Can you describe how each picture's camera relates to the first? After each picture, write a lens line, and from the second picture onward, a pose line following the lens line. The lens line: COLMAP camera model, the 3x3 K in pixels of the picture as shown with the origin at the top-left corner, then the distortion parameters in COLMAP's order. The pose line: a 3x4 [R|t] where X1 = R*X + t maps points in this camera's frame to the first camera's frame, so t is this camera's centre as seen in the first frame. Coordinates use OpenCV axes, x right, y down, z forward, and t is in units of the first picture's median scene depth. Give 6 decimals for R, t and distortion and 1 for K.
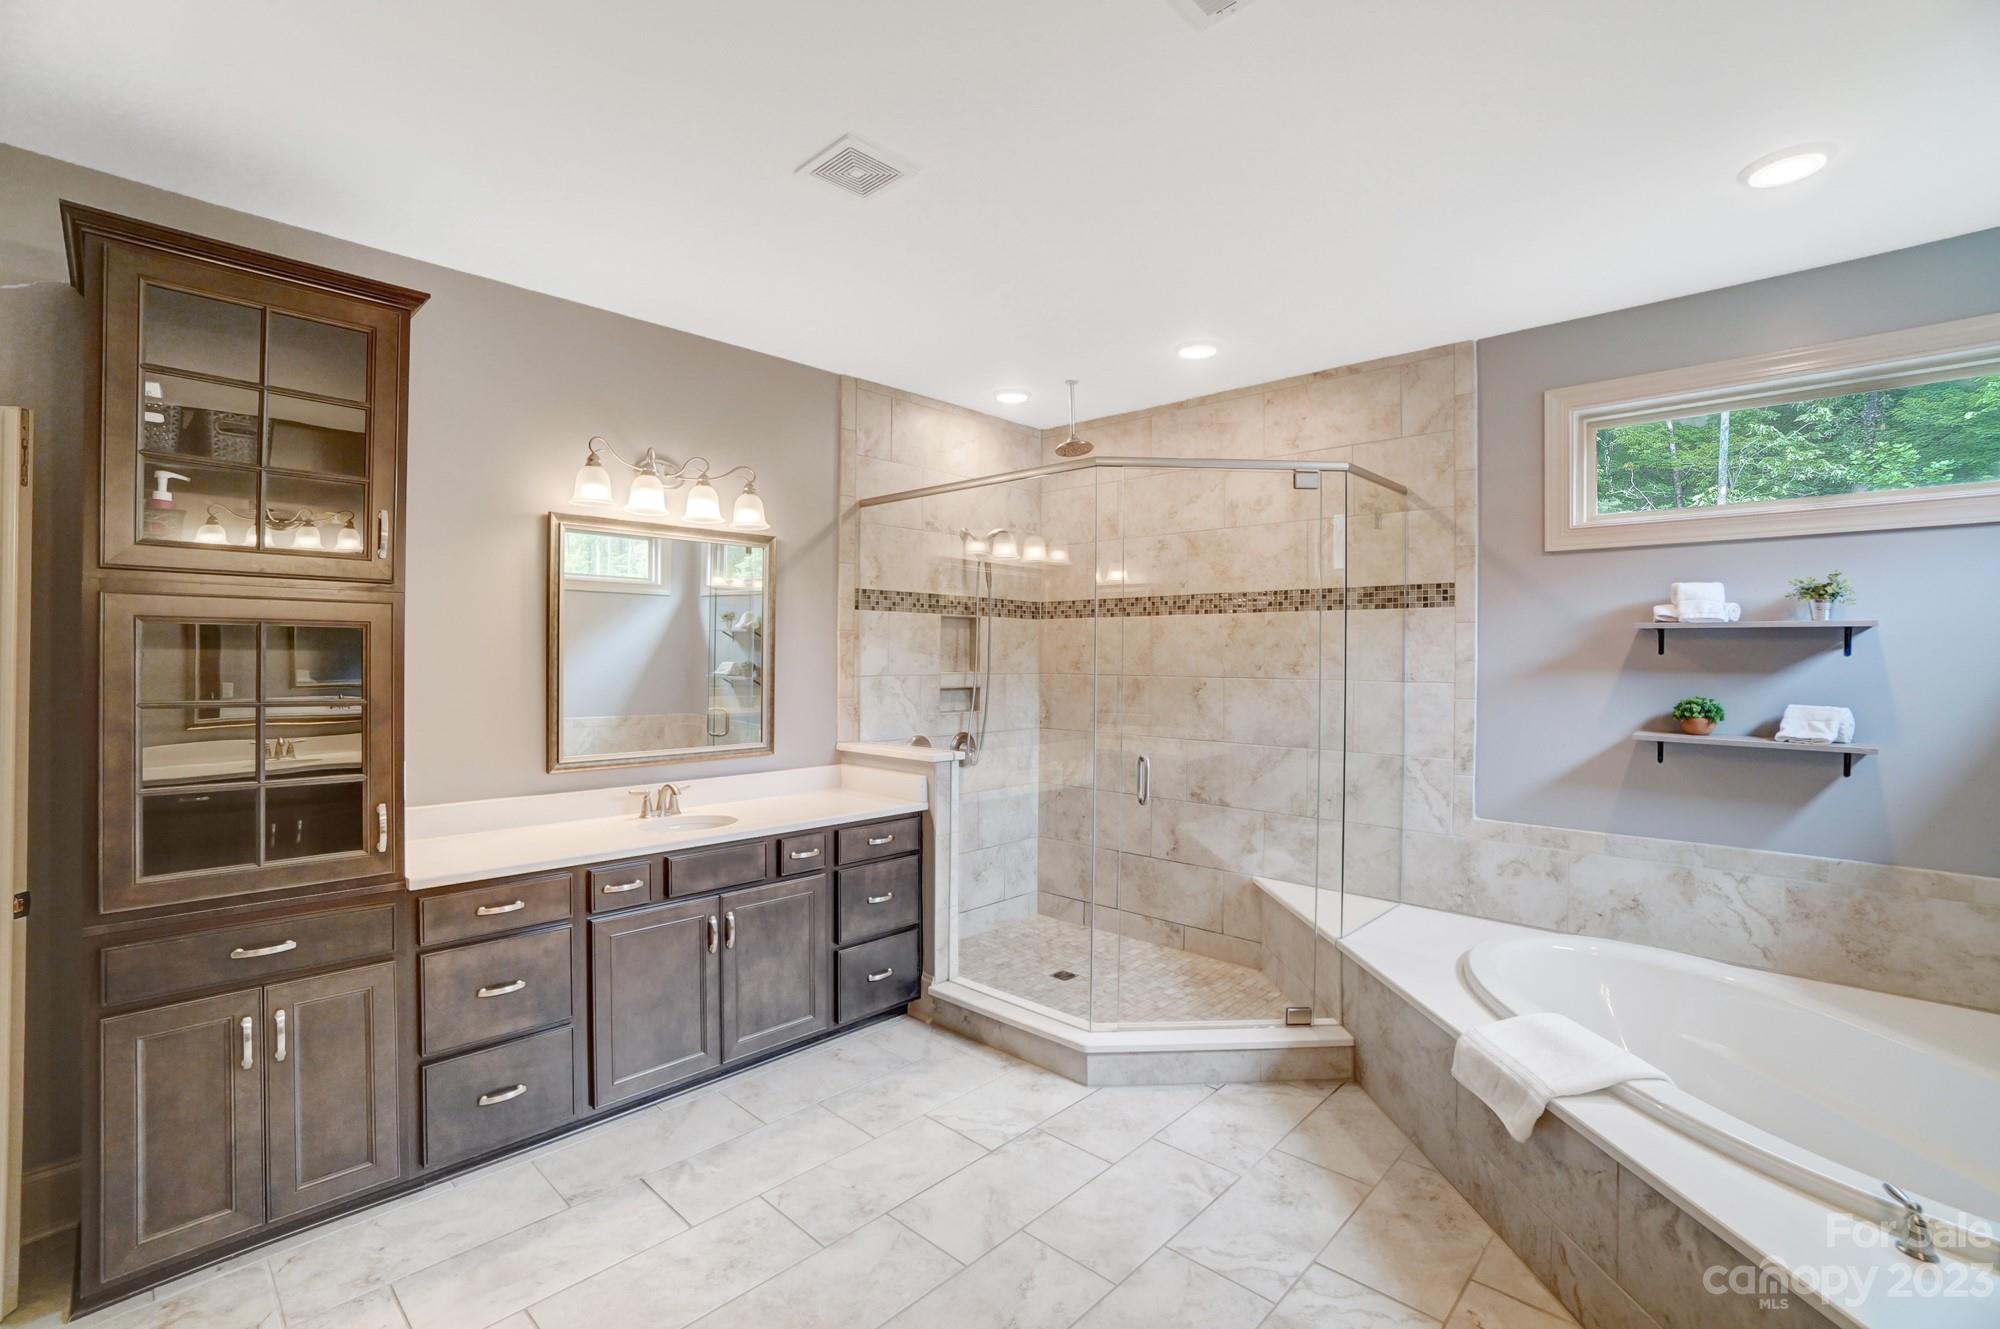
lens RADIAL K [[884.3, 0, 988.3], [0, 884.3, 662.0], [0, 0, 1]] dist [-0.063475, 0.024483]
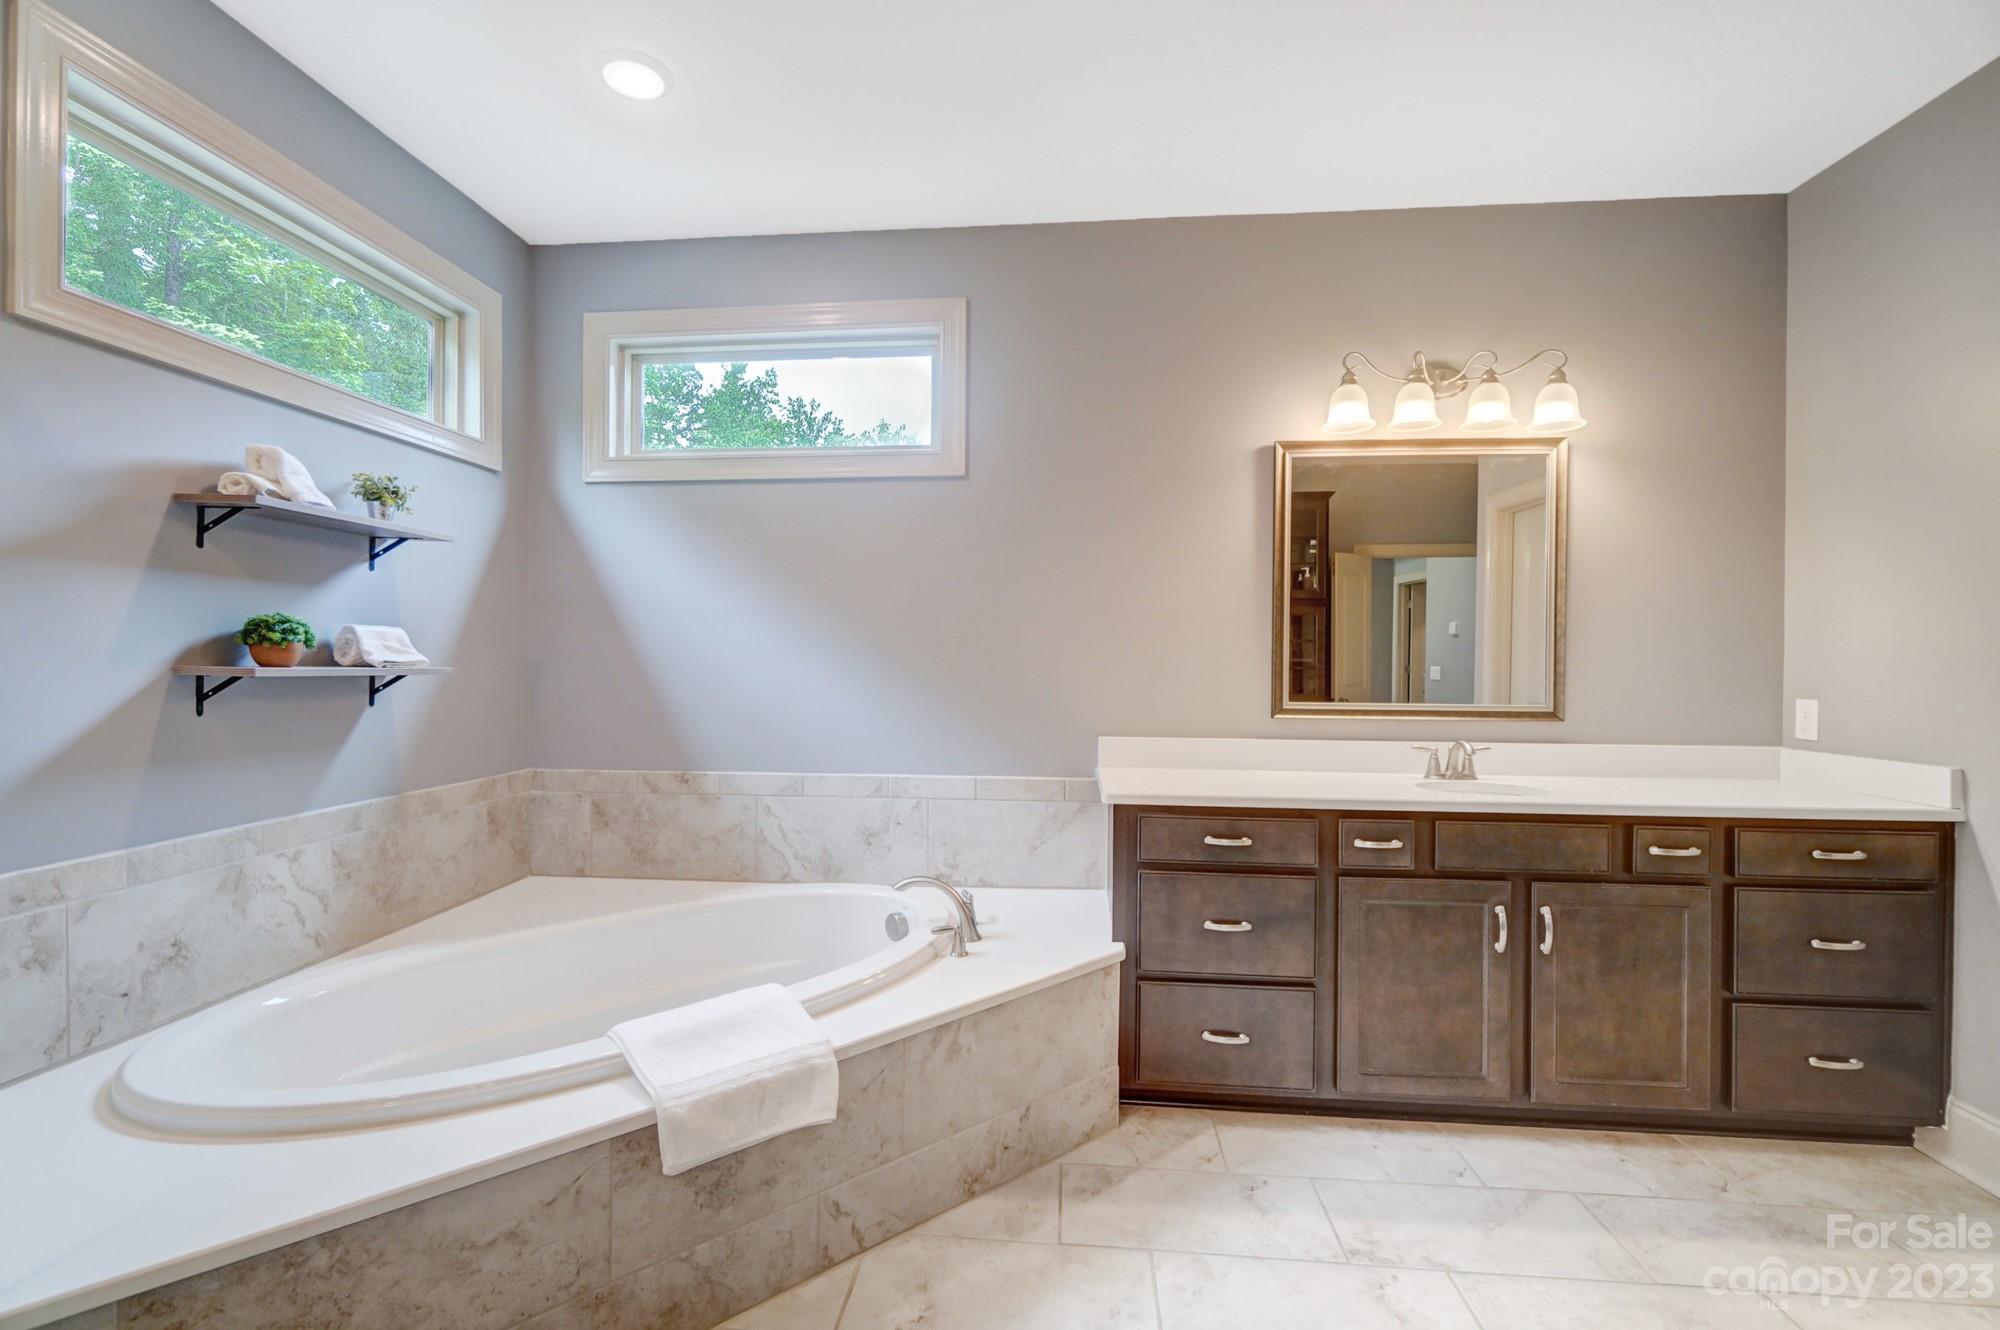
lens RADIAL K [[864.2, 0, 992.3], [0, 864.2, 662.5], [0, 0, 1]] dist [-0.008031, -0.000084]
pose [[-0.617615, -0.013067, 0.786372, -0.083237], [-0.005216, 0.999908, 0.012519, 0.061761], [-0.786463, 0.003631, -0.617627, 0.863489]]
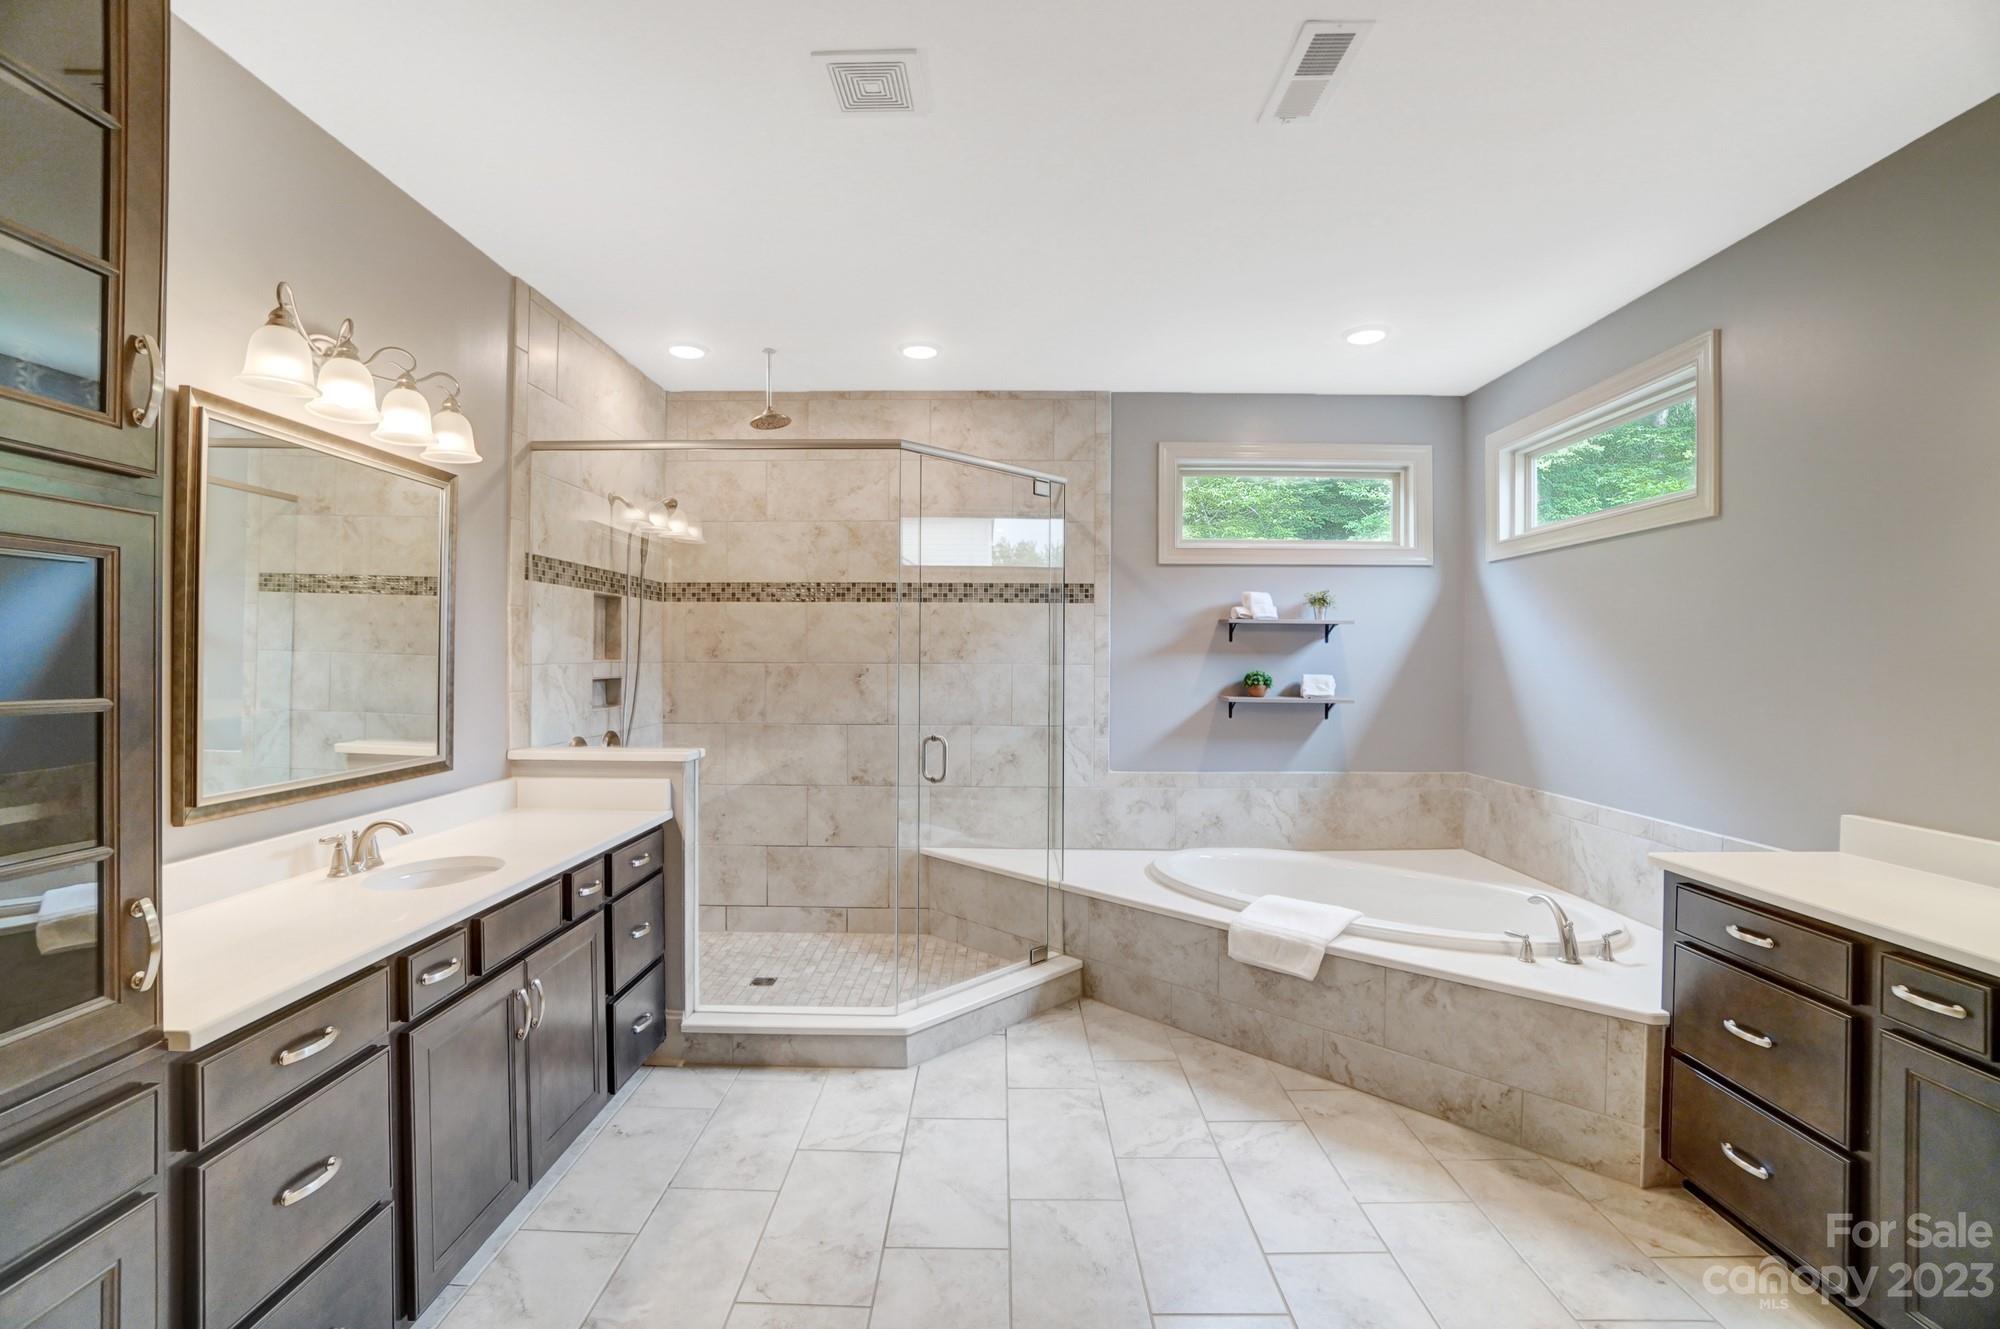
lens RADIAL K [[884.3, 0, 988.3], [0, 884.3, 662.0], [0, 0, 1]] dist [-0.063475, 0.024483]
pose [[0.735595, -0.006550, 0.677390, -0.460706], [0.004179, 0.999978, 0.005131, 0.014418], [-0.677409, -0.000943, 0.735606, 0.186744]]
